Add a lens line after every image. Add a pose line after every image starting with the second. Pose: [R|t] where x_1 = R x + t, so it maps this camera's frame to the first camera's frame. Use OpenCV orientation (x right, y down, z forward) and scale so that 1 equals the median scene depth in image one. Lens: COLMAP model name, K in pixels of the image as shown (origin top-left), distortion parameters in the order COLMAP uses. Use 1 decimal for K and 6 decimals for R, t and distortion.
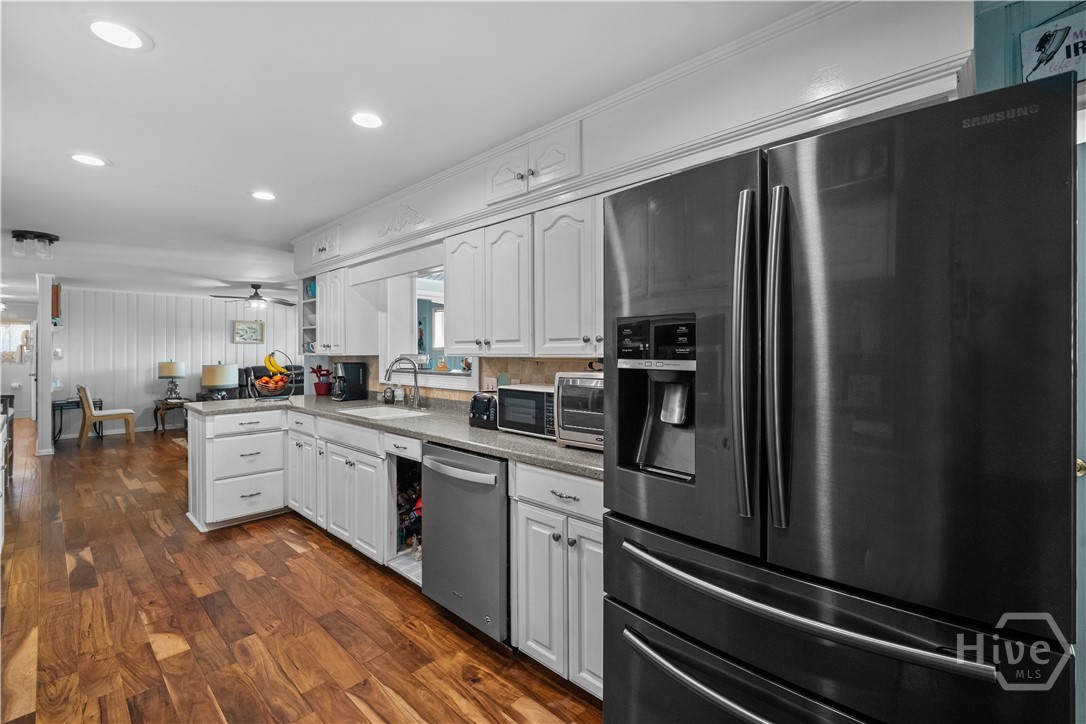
lens RADIAL K [[471.6, 0, 536.3], [0, 471.6, 356.1], [0, 0, 1]] dist [-0.001736, 0.001374]
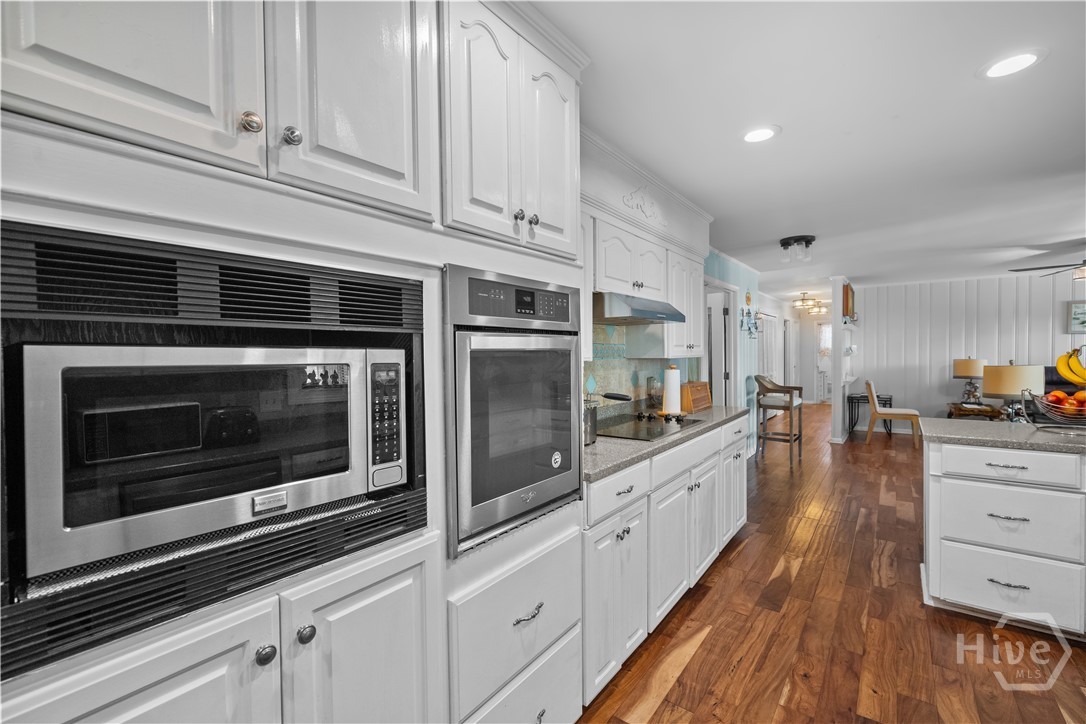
lens RADIAL K [[471.6, 0, 533.1], [0, 471.6, 357.6], [0, 0, 1]] dist [-0.001736, 0.001374]
pose [[0.108647, 0.015288, -0.993963, -0.071175], [0.000871, 0.999880, 0.015474, -0.008292], [0.994080, -0.002547, 0.108621, 0.324753]]
